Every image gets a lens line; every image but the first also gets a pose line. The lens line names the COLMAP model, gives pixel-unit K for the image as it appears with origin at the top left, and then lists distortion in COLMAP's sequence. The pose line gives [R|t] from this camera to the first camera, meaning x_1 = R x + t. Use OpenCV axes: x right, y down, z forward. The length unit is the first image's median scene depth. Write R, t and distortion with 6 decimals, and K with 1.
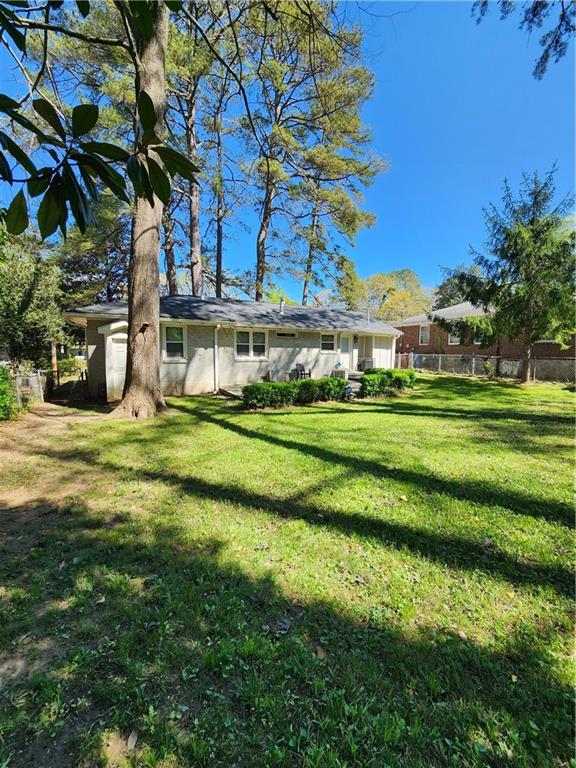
lens RADIAL K [[315.4, 0, 287.5], [0, 315.4, 385.1], [0, 0, 1]] dist [-0.000669, -0.000781]
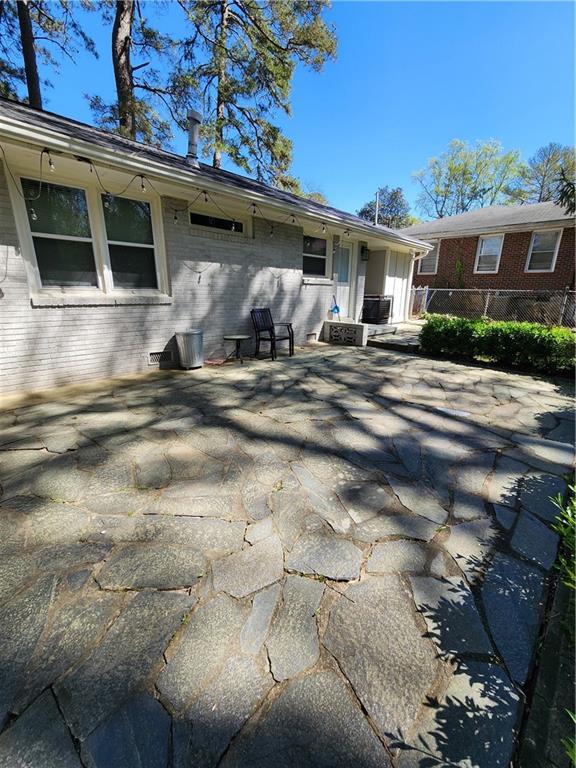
lens RADIAL K [[315.4, 0, 290.9], [0, 315.4, 379.9], [0, 0, 1]] dist [-0.000669, -0.000781]
pose [[0.946269, -0.078963, 0.313593, -0.047138], [0.021002, 0.982689, 0.184066, -0.052274], [-0.322699, -0.167590, 0.931547, 0.596454]]
